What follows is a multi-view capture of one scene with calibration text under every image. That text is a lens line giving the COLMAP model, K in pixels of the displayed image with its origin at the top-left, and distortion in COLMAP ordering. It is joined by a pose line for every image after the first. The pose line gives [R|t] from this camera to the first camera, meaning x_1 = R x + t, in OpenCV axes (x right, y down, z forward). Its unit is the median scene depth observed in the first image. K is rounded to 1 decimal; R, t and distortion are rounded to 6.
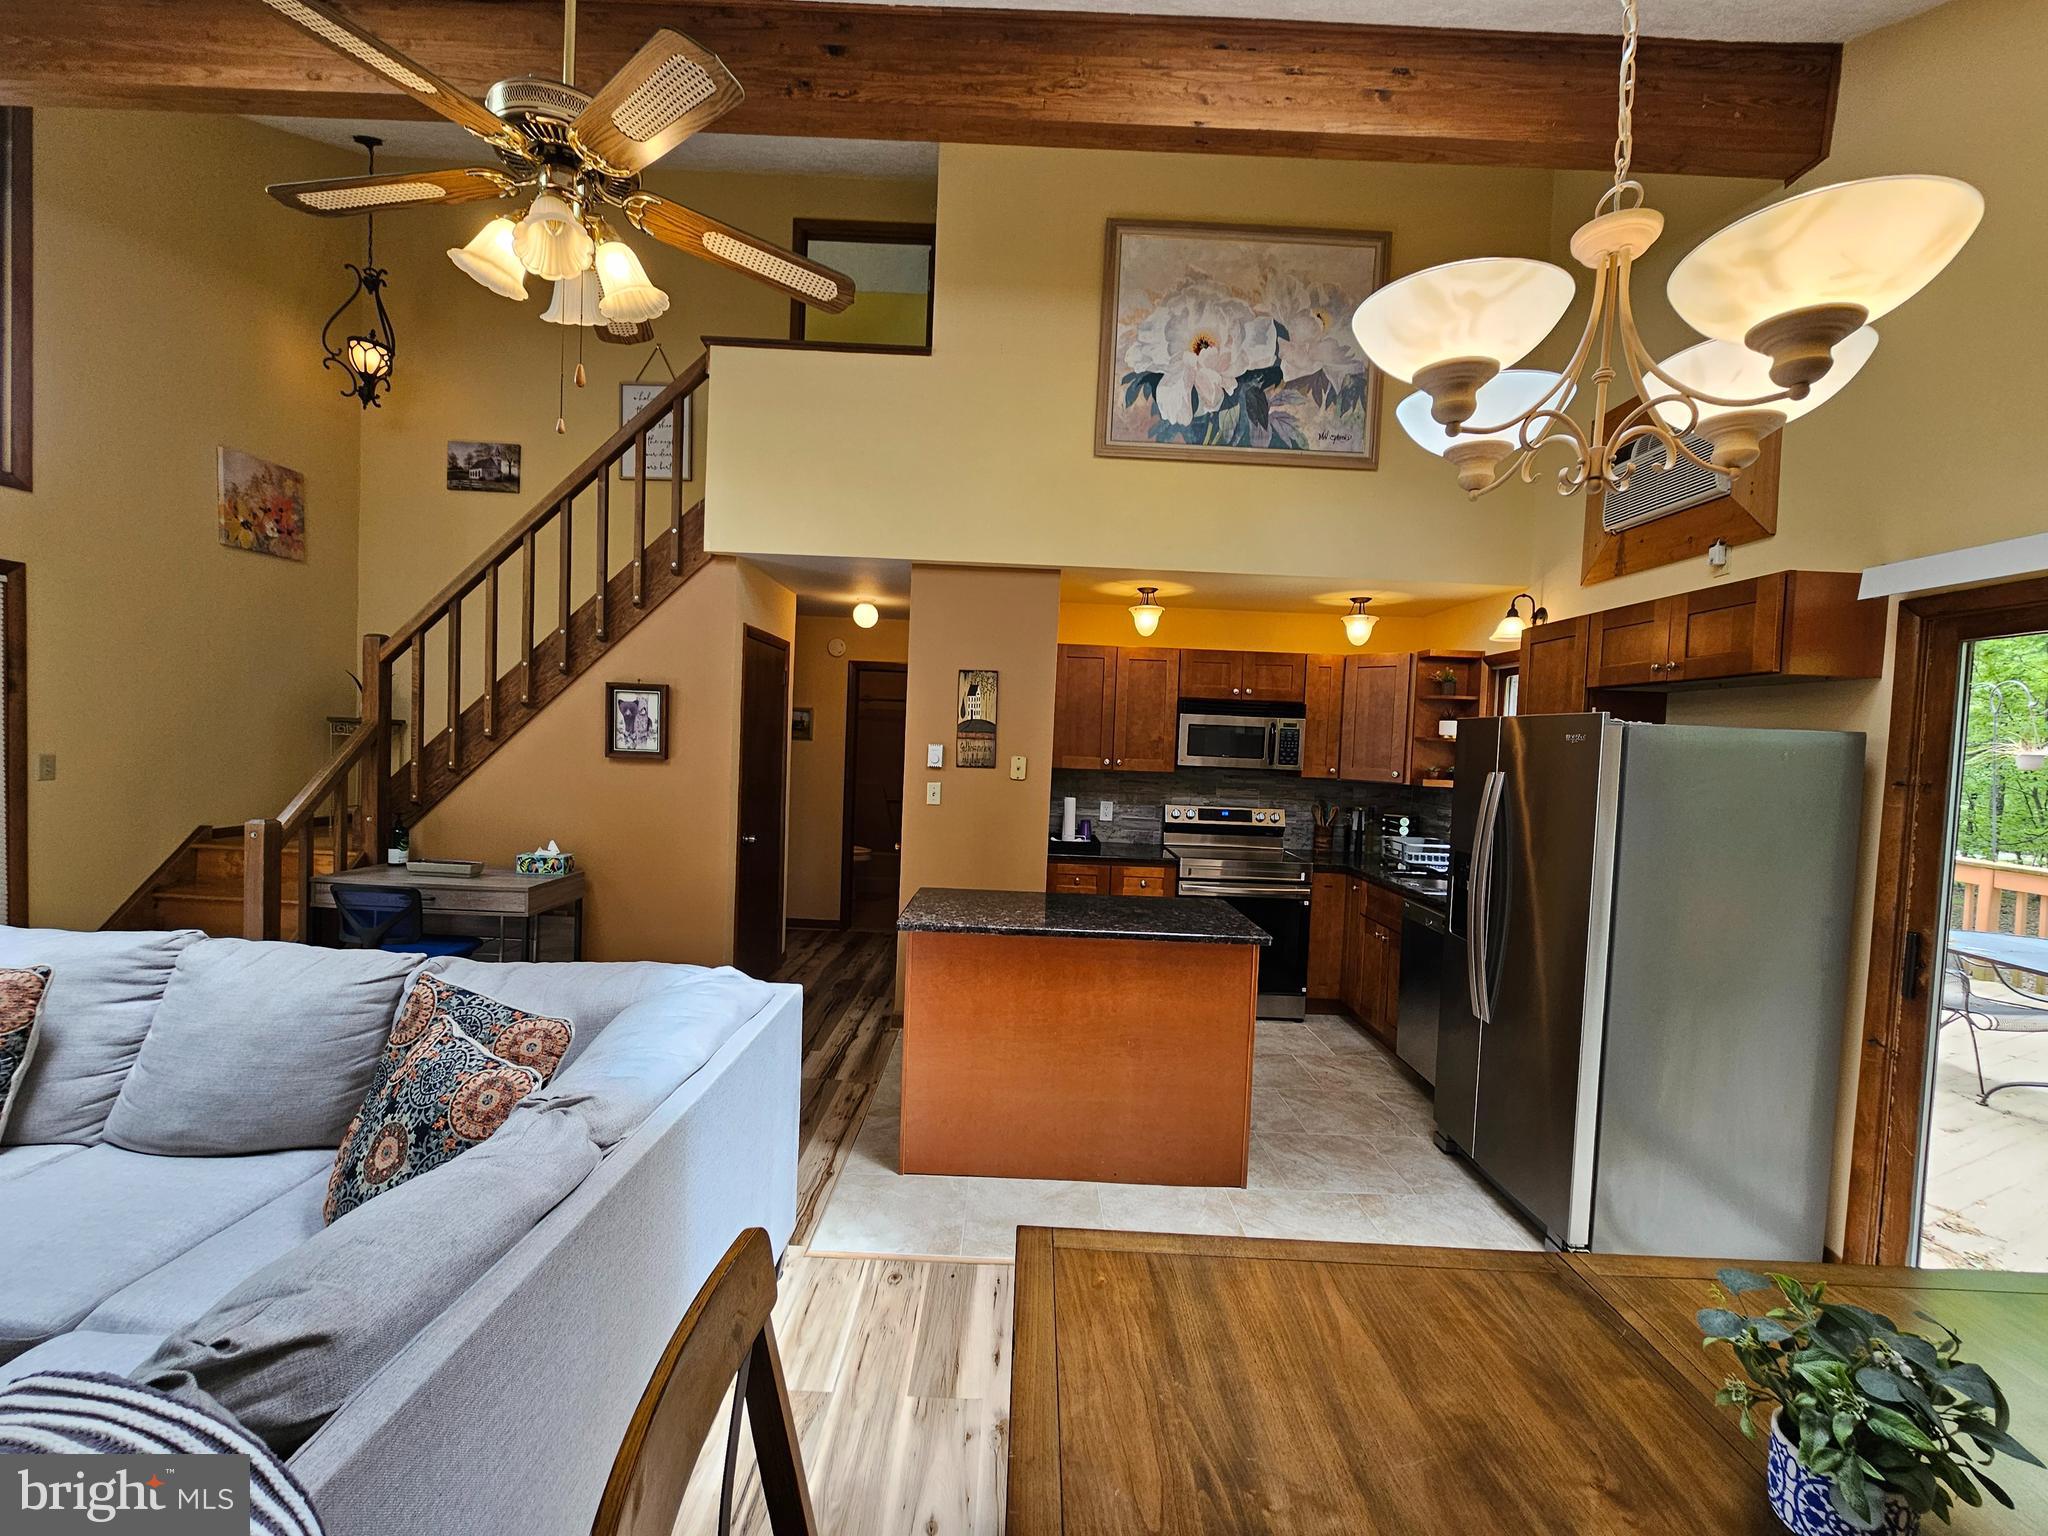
lens RADIAL K [[840.5, 0, 1023.4], [0, 840.5, 776.8], [0, 0, 1]] dist [-0.003559, 0.000835]
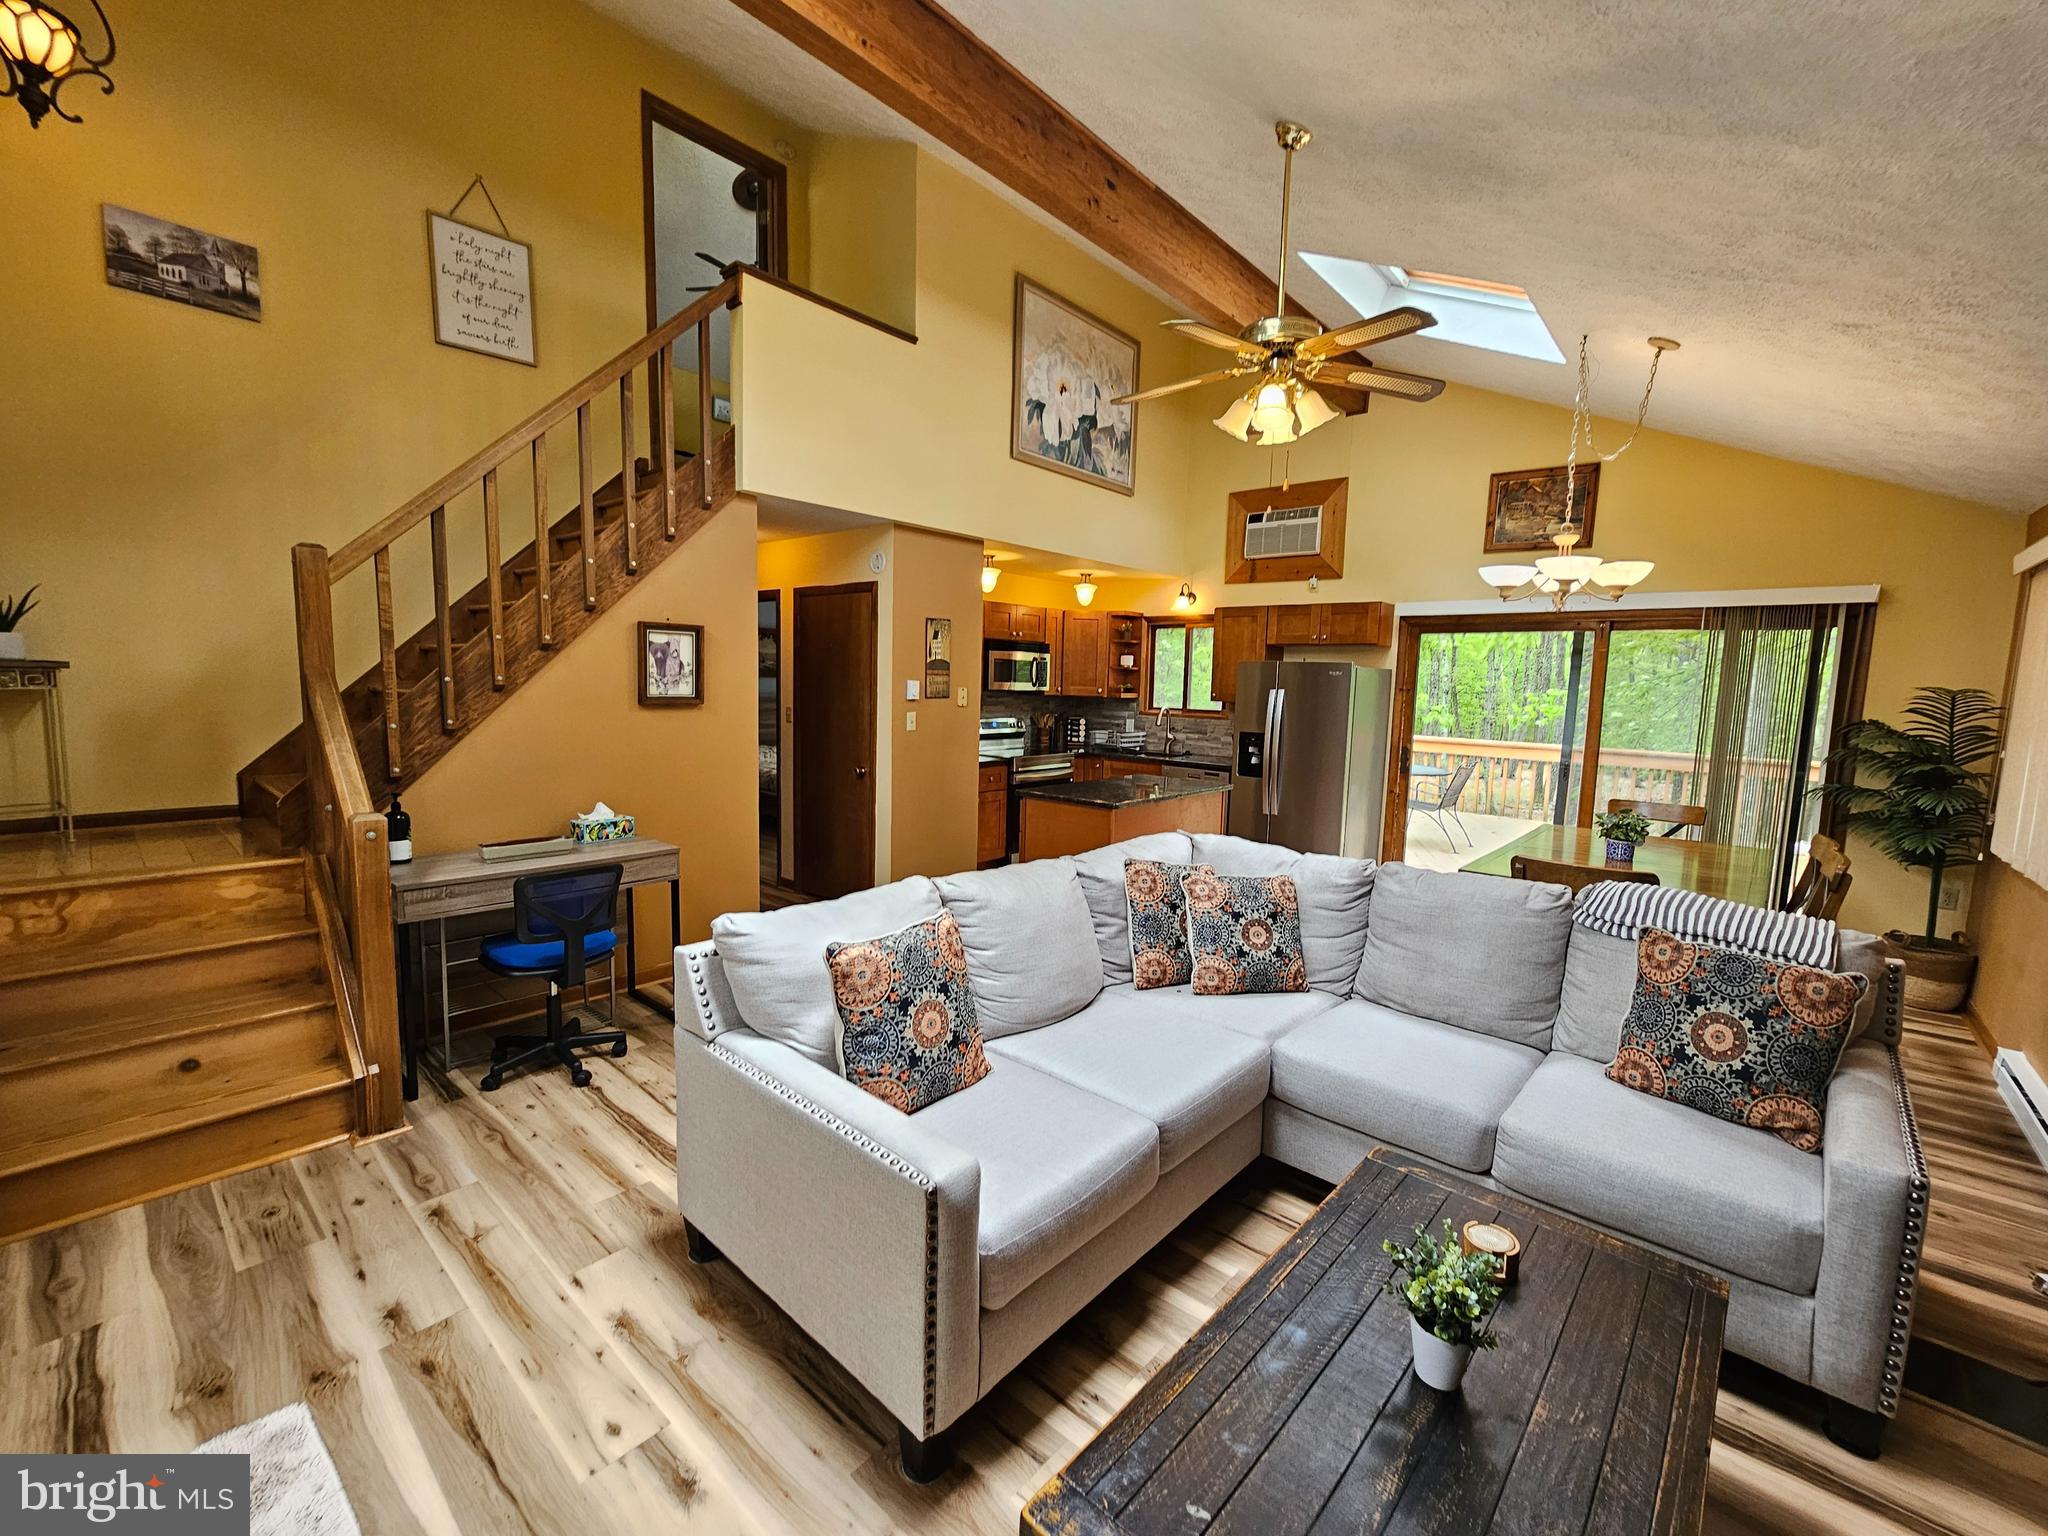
lens RADIAL K [[840.5, 0, 1024.3], [0, 840.5, 770.4], [0, 0, 1]] dist [-0.003559, 0.000835]
pose [[0.660583, -0.107719, 0.742985, -0.934649], [0.035633, 0.993036, 0.112290, -0.041326], [-0.749907, -0.047702, 0.659821, 0.091628]]
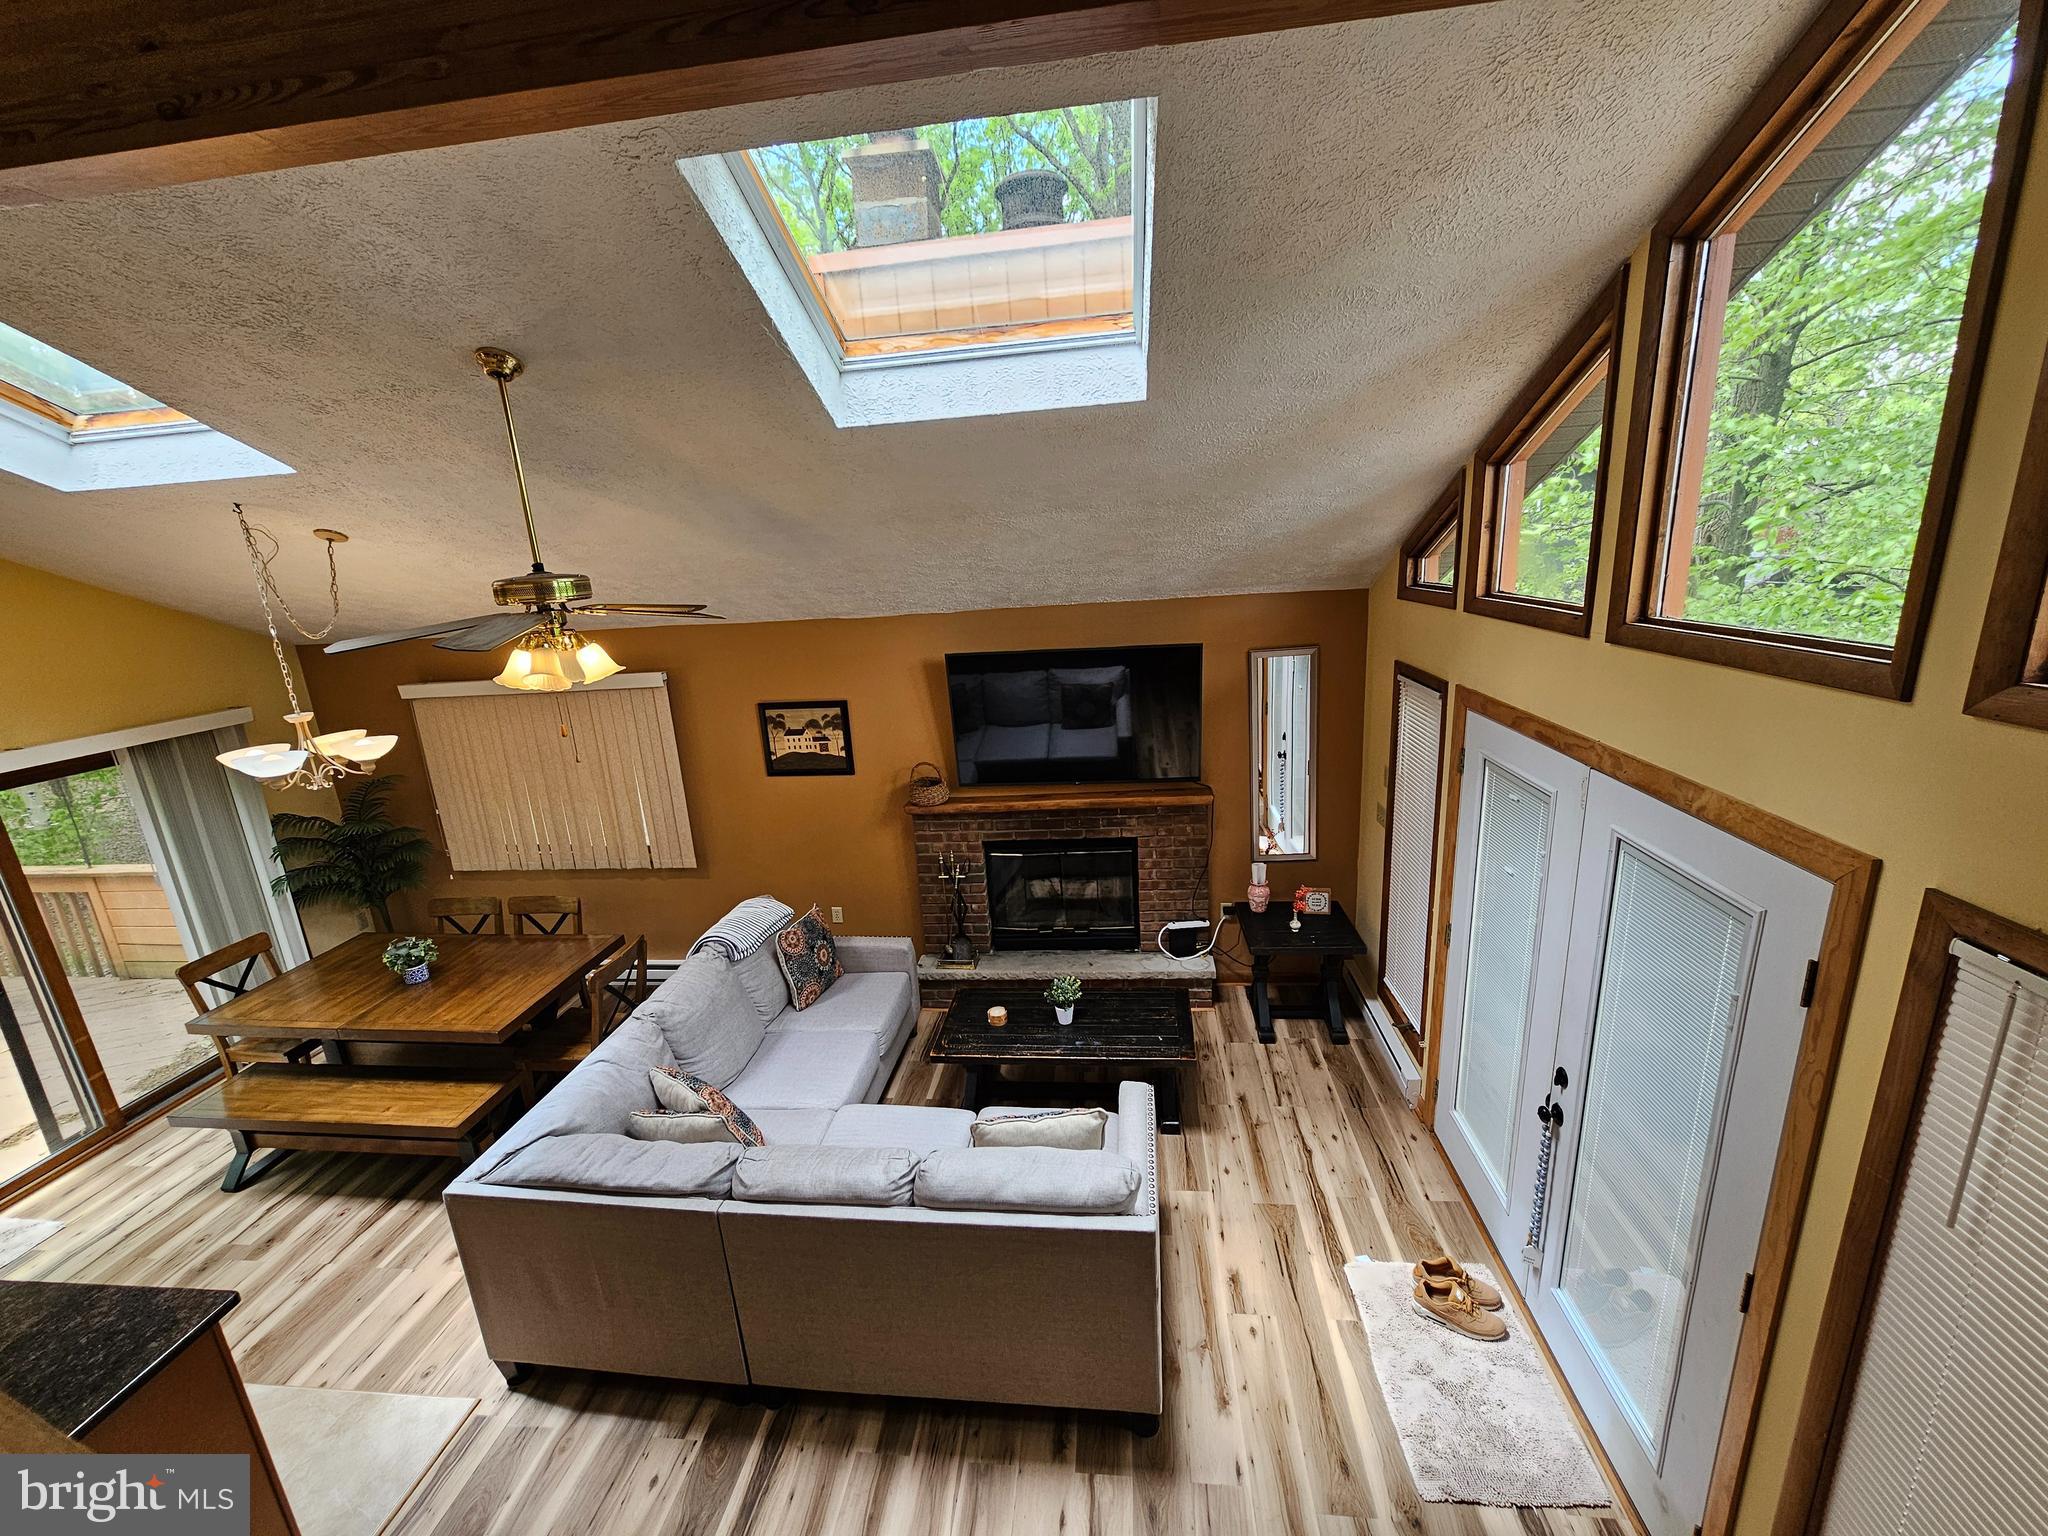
lens RADIAL K [[840.5, 0, 1016.6], [0, 840.5, 773.2], [0, 0, 1]] dist [-0.003559, 0.000835]
pose [[-0.992924, -0.011518, 0.118194, -0.678753], [0.025375, 0.951721, 0.305915, -0.368501], [-0.116011, 0.306749, -0.944694, 1.044257]]
